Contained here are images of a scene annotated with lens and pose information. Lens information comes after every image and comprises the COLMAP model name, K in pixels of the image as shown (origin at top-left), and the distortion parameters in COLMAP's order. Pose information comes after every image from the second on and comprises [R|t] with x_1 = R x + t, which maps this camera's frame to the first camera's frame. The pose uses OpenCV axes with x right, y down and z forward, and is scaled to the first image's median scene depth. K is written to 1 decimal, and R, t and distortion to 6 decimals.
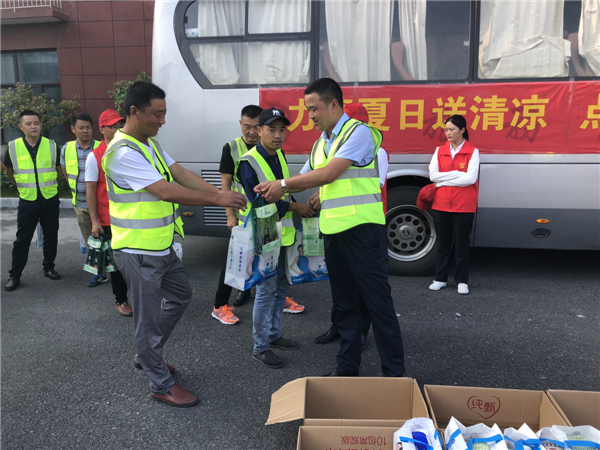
lens RADIAL K [[498.8, 0, 294.0], [0, 498.8, 218.0], [0, 0, 1]] dist [0.034903, -0.027398]
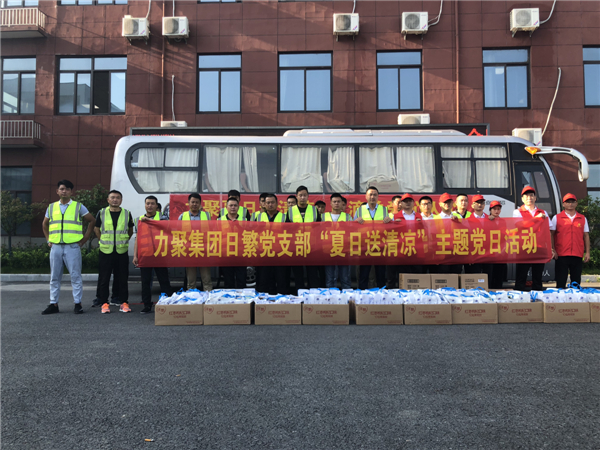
lens RADIAL K [[501.9, 0, 303.9], [0, 501.9, 230.5], [0, 0, 1]] dist [0.047152, -0.026391]
pose [[0.991651, 0.013570, 0.128231, 0.196992], [0.012017, 0.980394, -0.196680, 0.265146], [-0.128386, 0.196579, 0.972046, -0.920844]]
